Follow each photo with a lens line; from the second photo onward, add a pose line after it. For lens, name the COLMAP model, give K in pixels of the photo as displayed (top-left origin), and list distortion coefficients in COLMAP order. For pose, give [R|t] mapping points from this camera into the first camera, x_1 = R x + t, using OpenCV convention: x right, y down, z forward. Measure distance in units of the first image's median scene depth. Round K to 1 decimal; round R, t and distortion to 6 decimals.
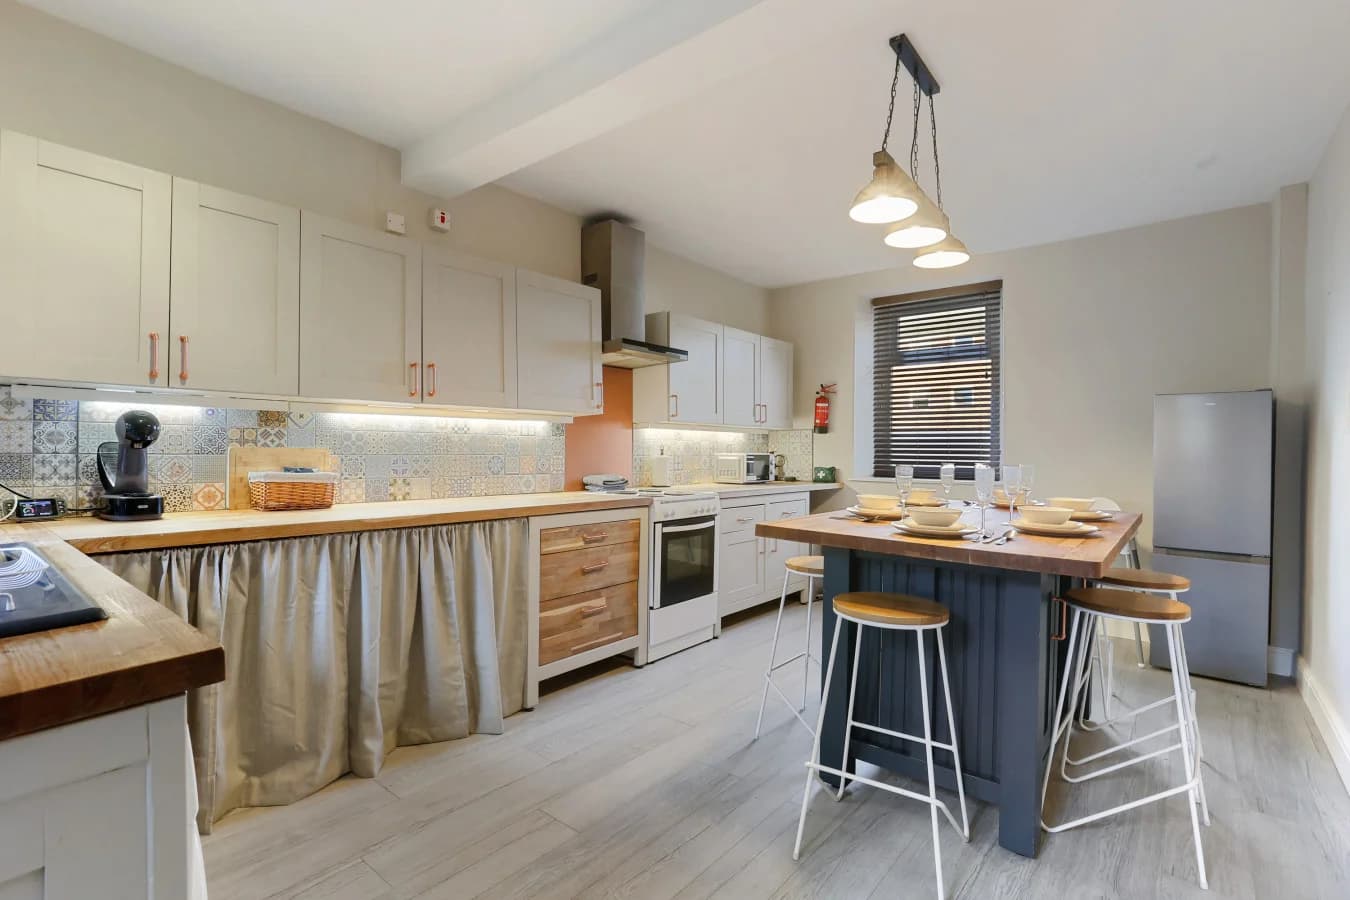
lens RADIAL K [[636.5, 0, 656.1], [0, 636.5, 454.1], [0, 0, 1]] dist [-0.000114, 0.000175]
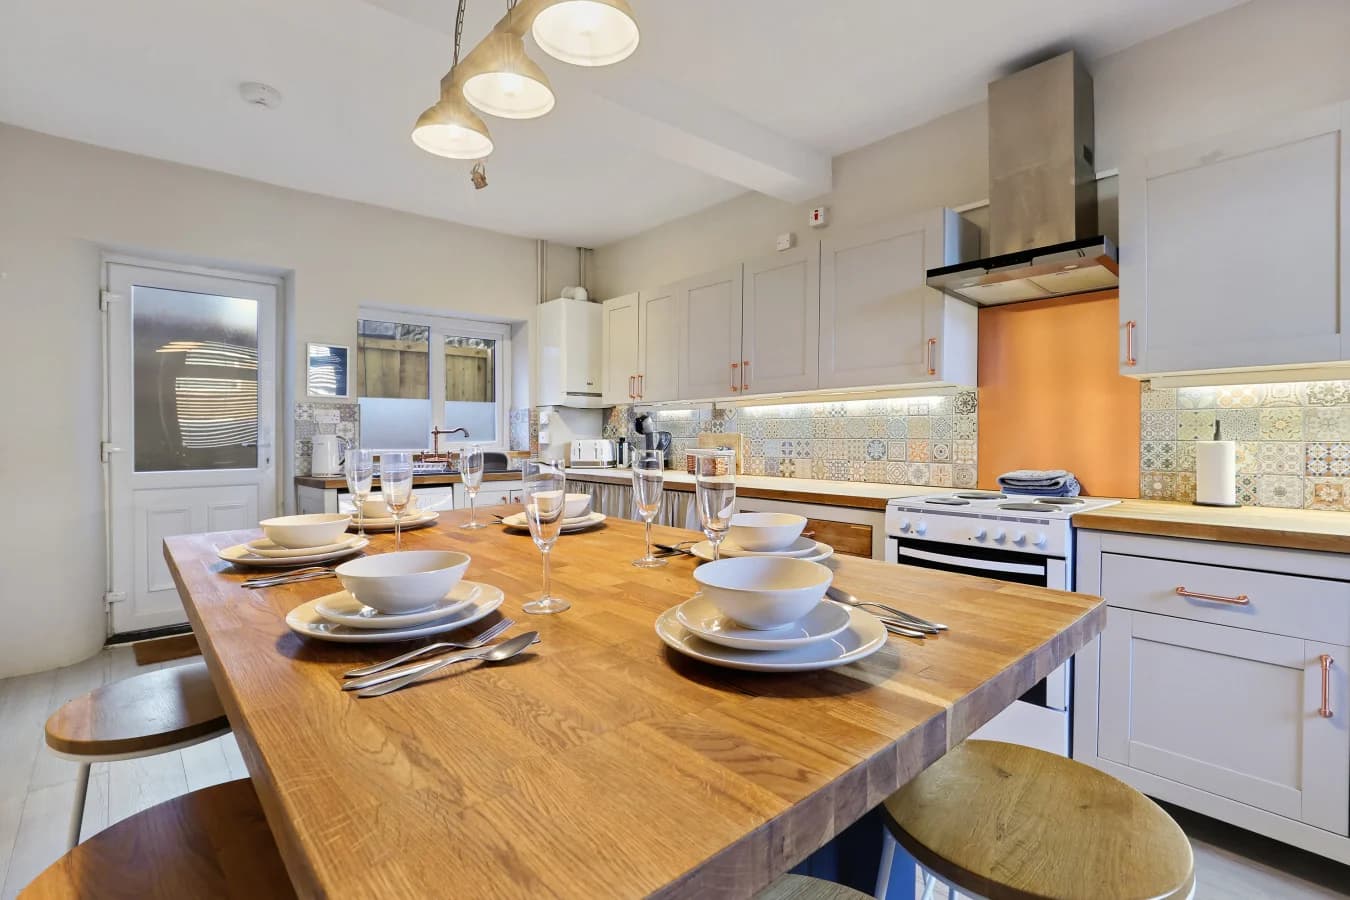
lens RADIAL K [[644.8, 0, 674.9], [0, 644.8, 442.8], [0, 0, 1]] dist [-0.002497, 0.000506]
pose [[-0.140230, 0.005301, -0.990105, 0.705913], [-0.003022, 0.999979, 0.005781, 0.002740], [0.990114, 0.003803, -0.140211, 0.848504]]
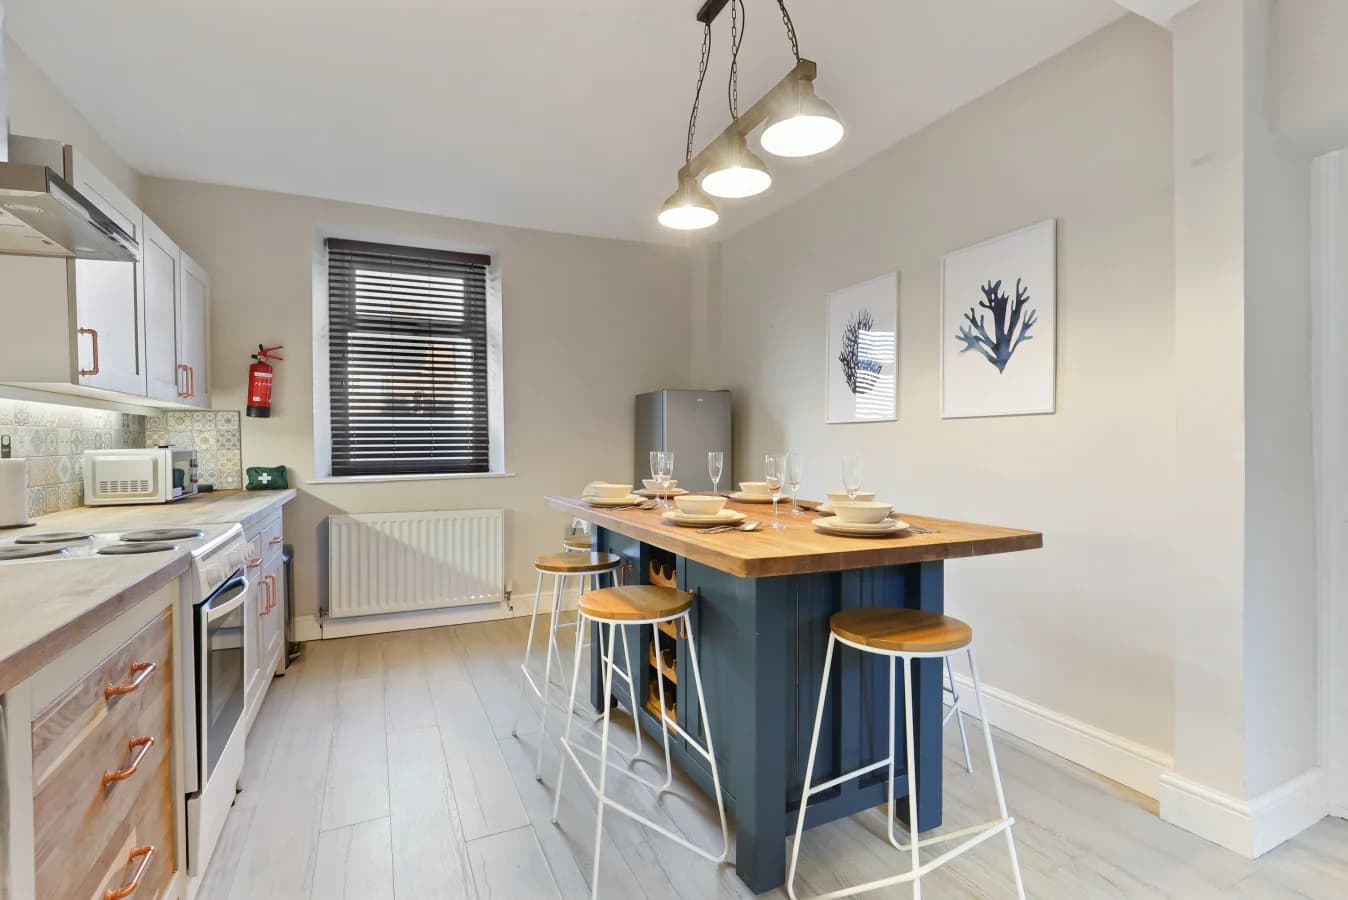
lens RADIAL K [[646.2, 0, 671.6], [0, 646.2, 462.3], [0, 0, 1]] dist [0.000350, 0.000470]
pose [[0.425918, -0.042472, 0.903765, -0.266229], [0.016035, 0.999095, 0.039395, -0.007210], [-0.904620, -0.002287, 0.426213, 0.472543]]
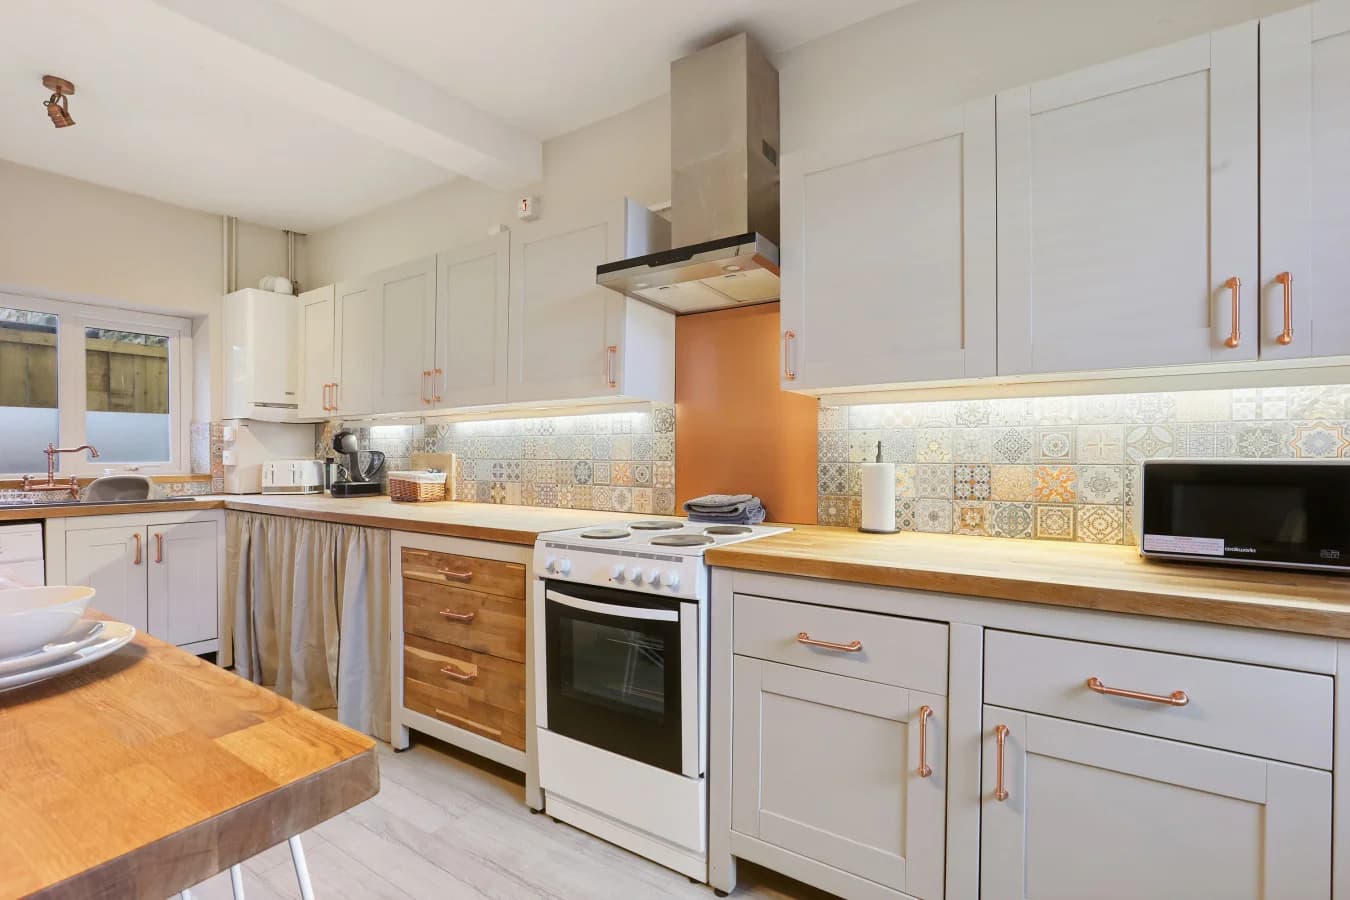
lens RADIAL K [[647.2, 0, 672.6], [0, 647.2, 462.4], [0, 0, 1]] dist [0.000350, 0.000470]
pose [[0.095798, 0.007008, -0.995376, 0.581908], [-0.002718, 0.999973, 0.006779, -0.001243], [0.995397, 0.002056, 0.095814, 1.040616]]
